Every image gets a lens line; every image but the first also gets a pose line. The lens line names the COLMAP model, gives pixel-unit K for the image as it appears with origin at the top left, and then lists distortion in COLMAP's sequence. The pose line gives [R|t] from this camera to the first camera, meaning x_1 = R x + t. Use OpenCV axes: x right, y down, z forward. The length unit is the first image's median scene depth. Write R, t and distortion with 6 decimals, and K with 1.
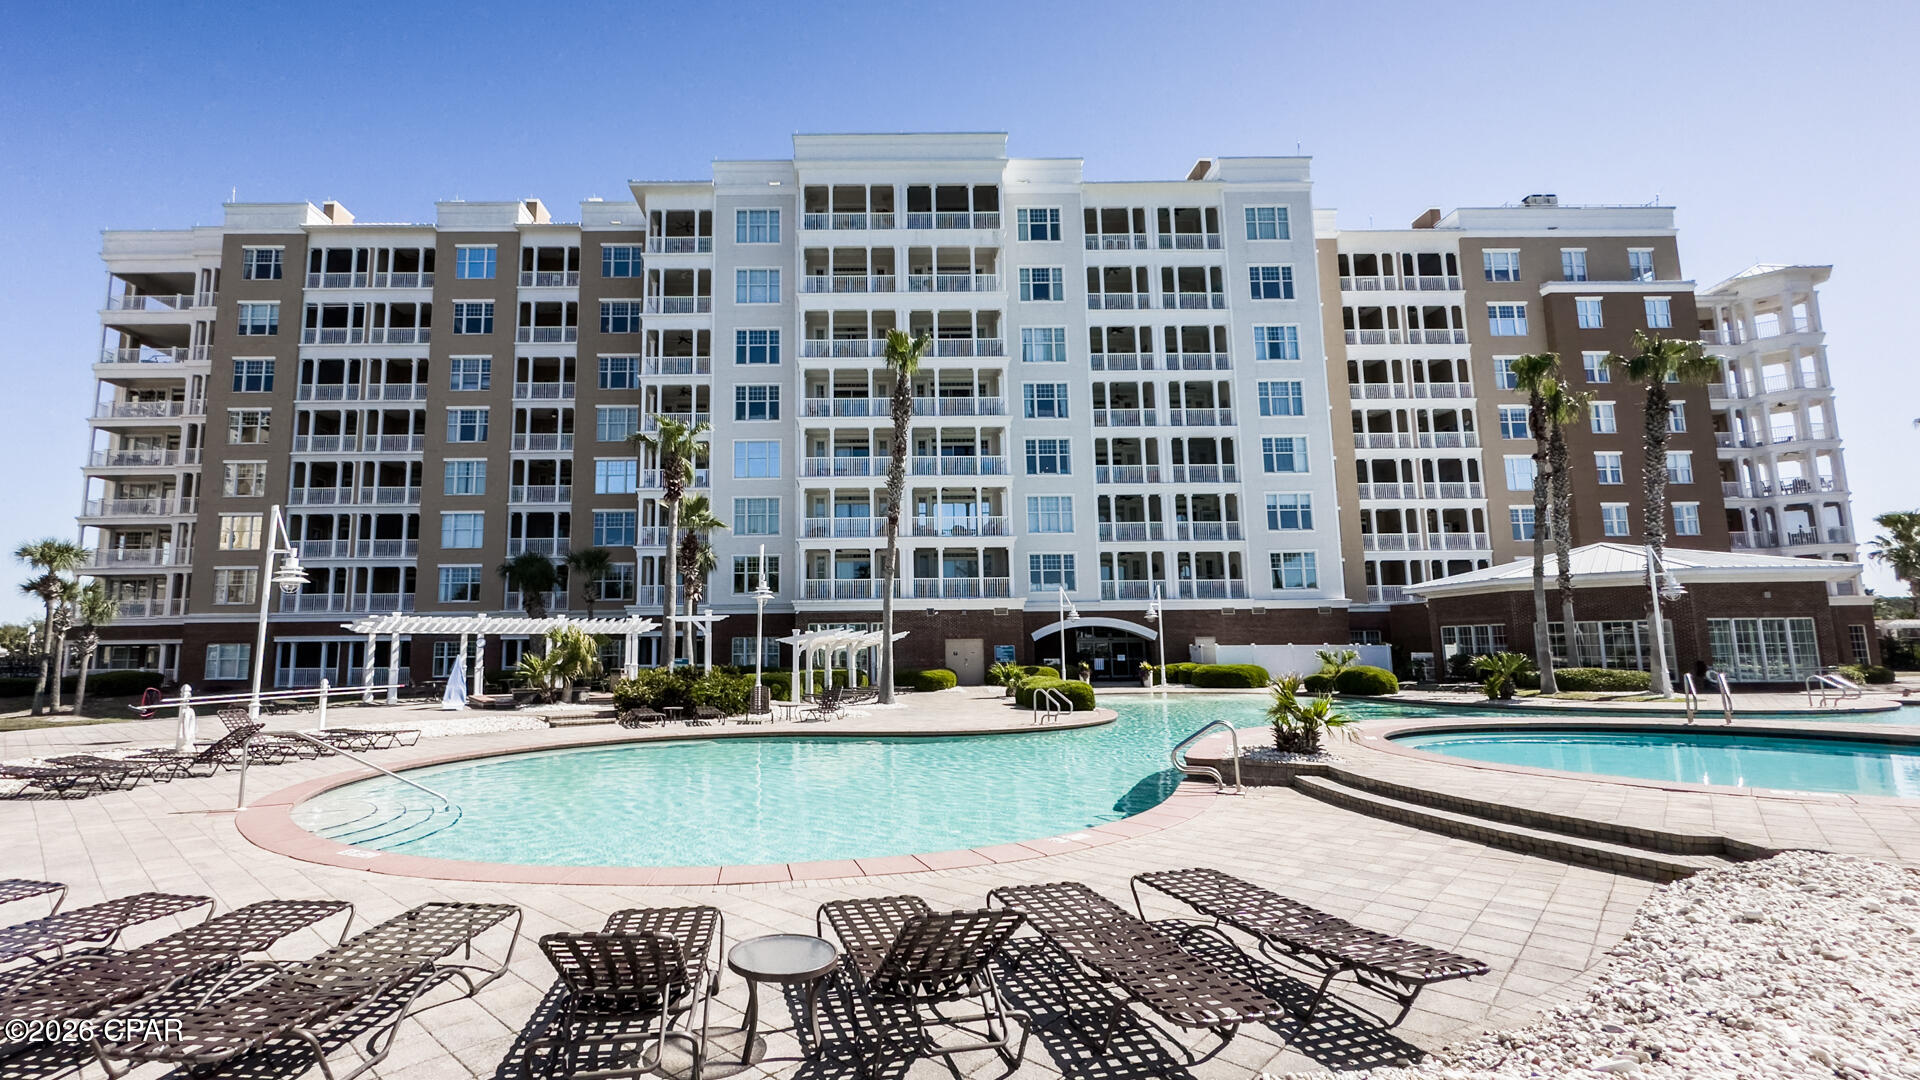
lens RADIAL K [[859.9, 0, 960.0], [0, 859.9, 540.0], [0, 0, 1]] dist [0.000355, -0.000174]
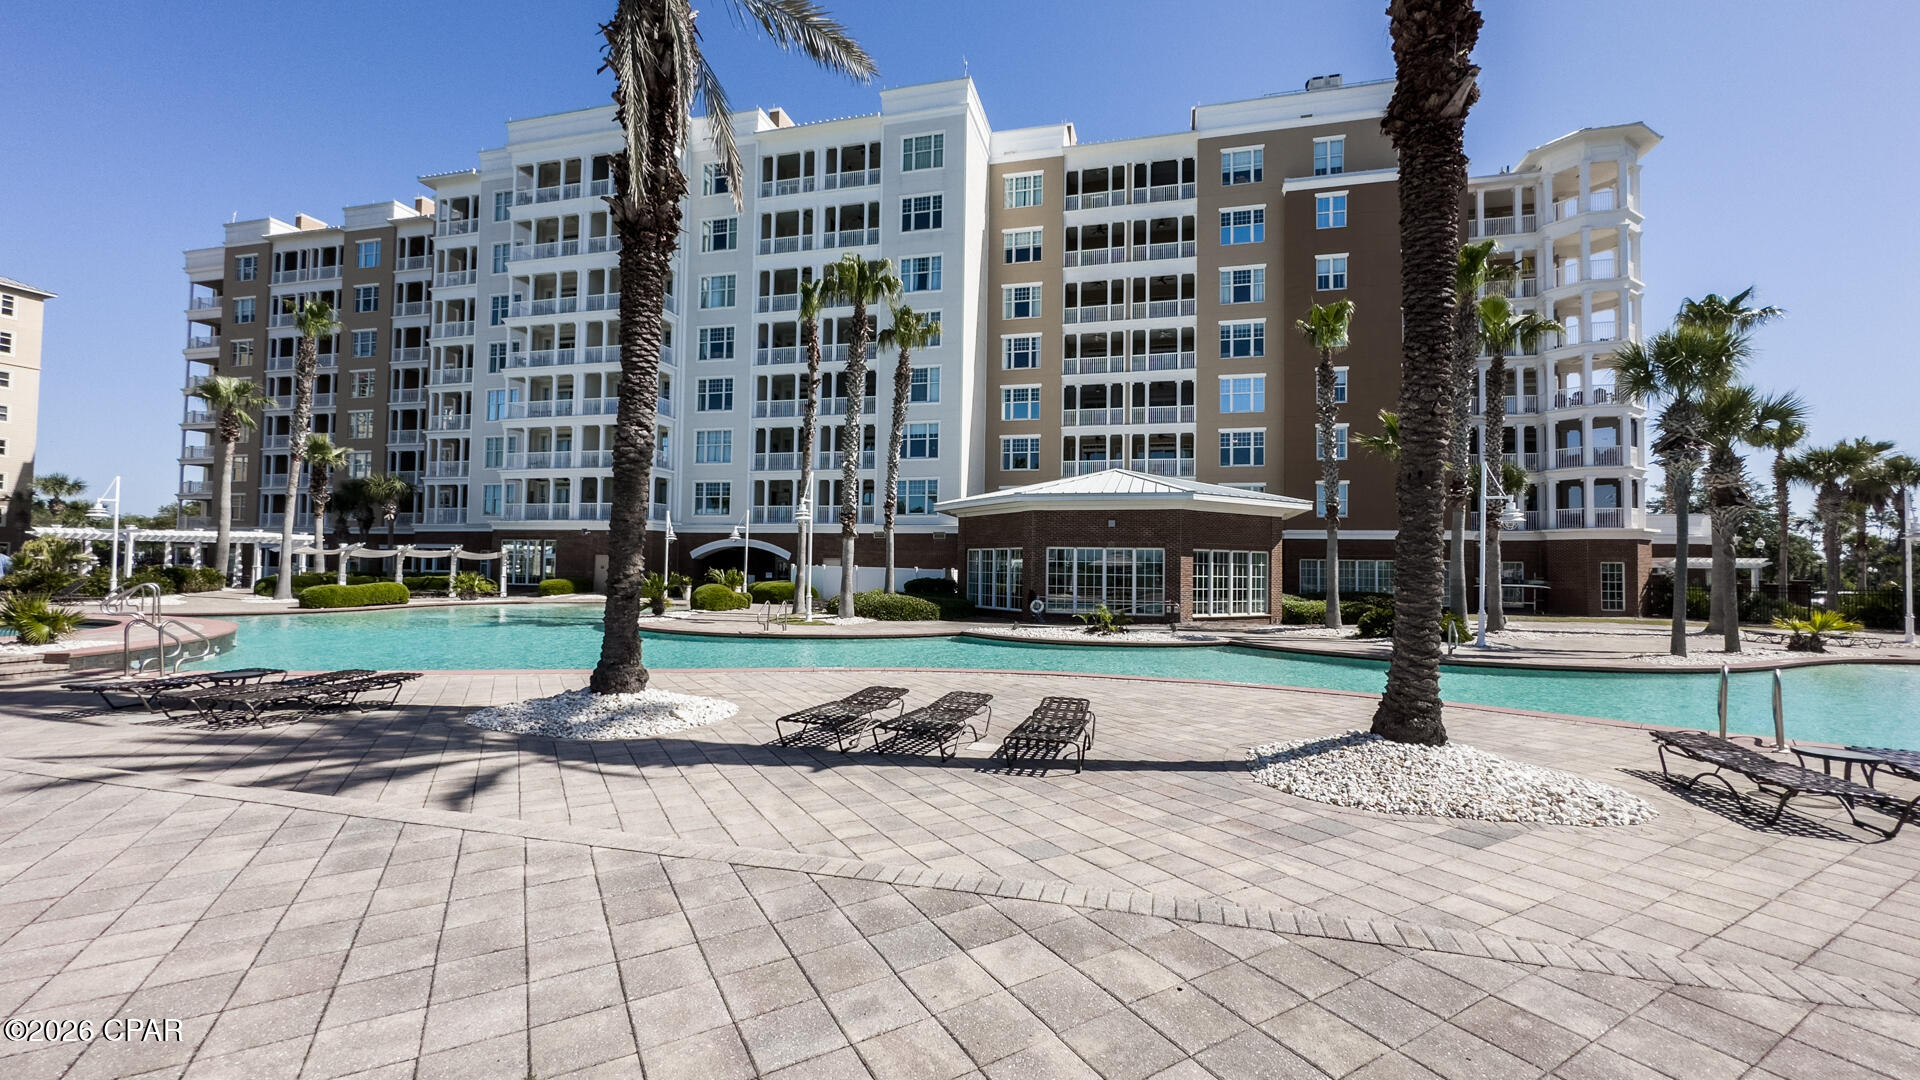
lens RADIAL K [[793.4, 0, 960.0], [0, 793.4, 543.2], [0, 0, 1]] dist [-0.000603, 0.000255]
pose [[0.962528, 0.017419, -0.270621, 0.603940], [0.007683, 0.995783, 0.091423, 0.002913], [0.271072, -0.090077, 0.958335, 0.072872]]
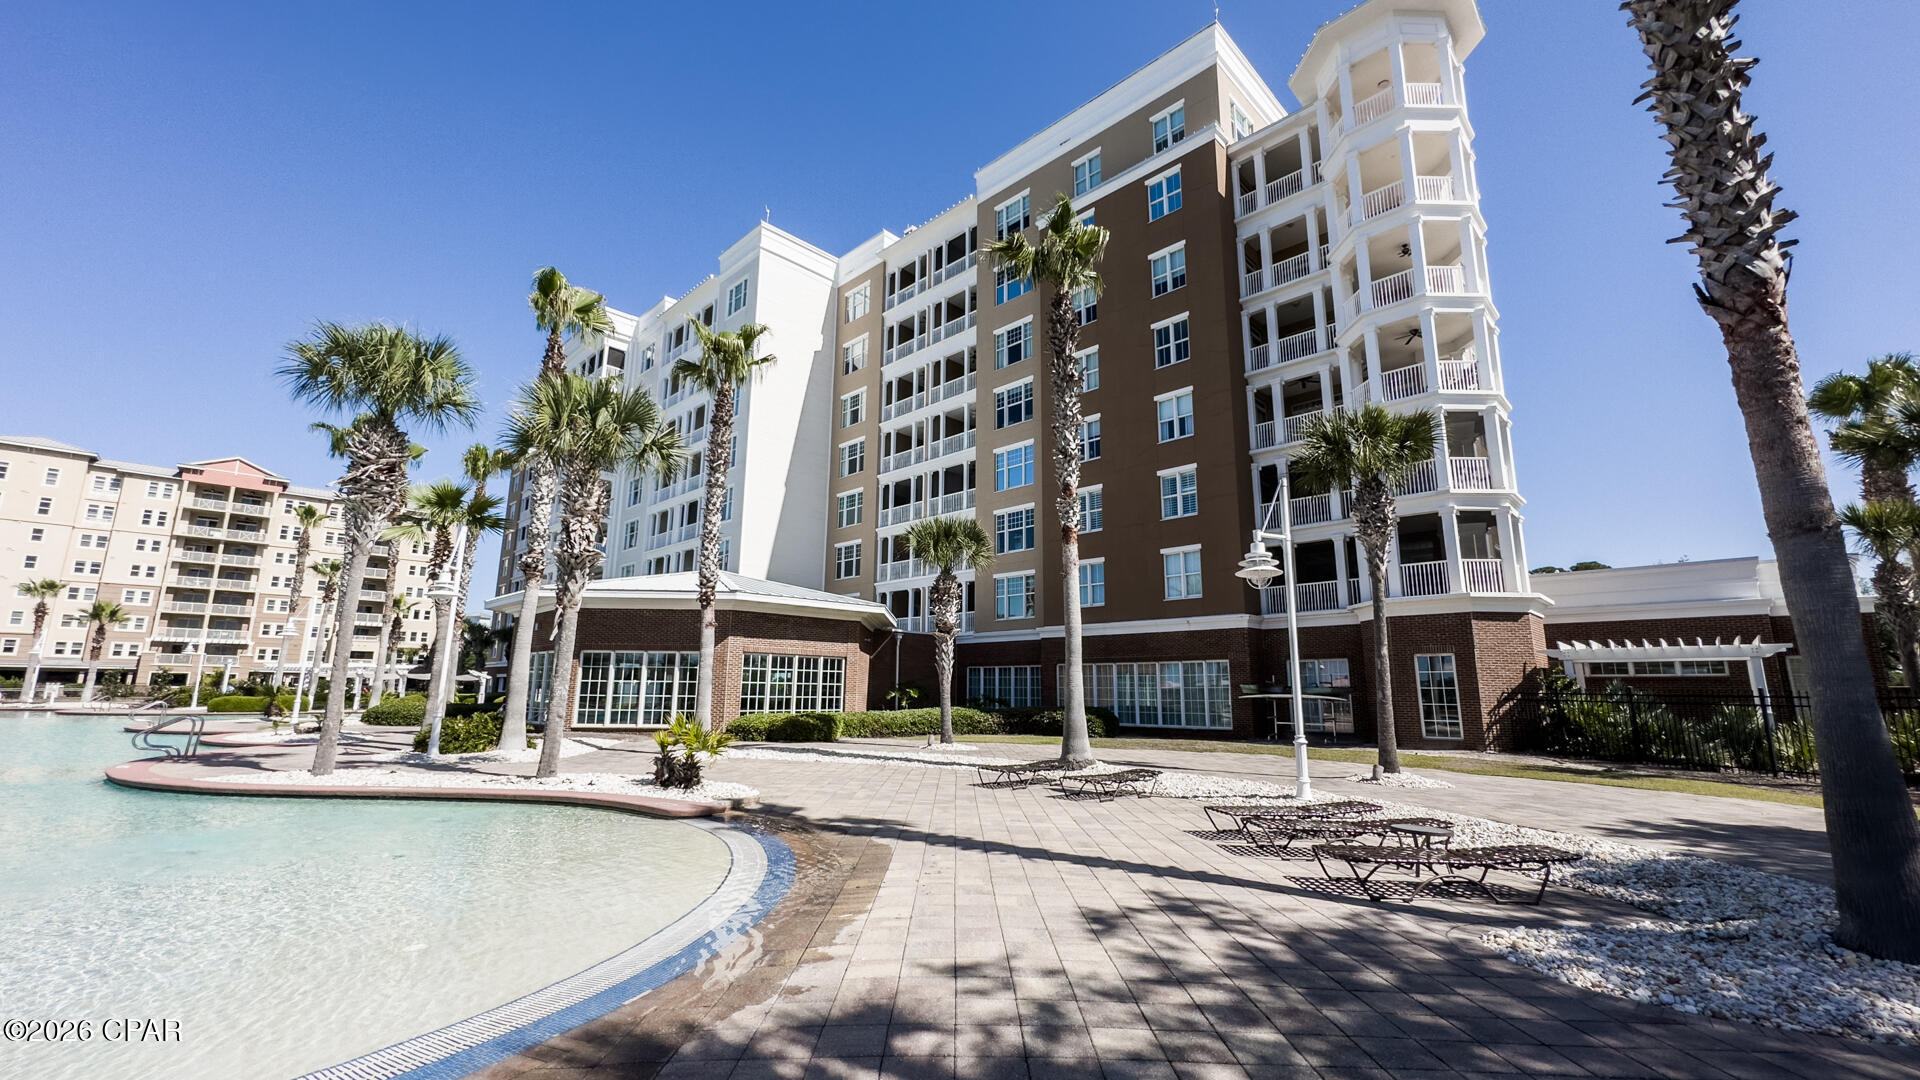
lens RADIAL K [[767.9, 0, 960.5], [0, 767.9, 541.3], [0, 0, 1]] dist [-0.000570, 0.000386]
pose [[0.710310, -0.121277, -0.693362, 1.113054], [0.078739, 0.992553, -0.092945, 0.052162], [0.699471, 0.011426, 0.714570, 0.469051]]
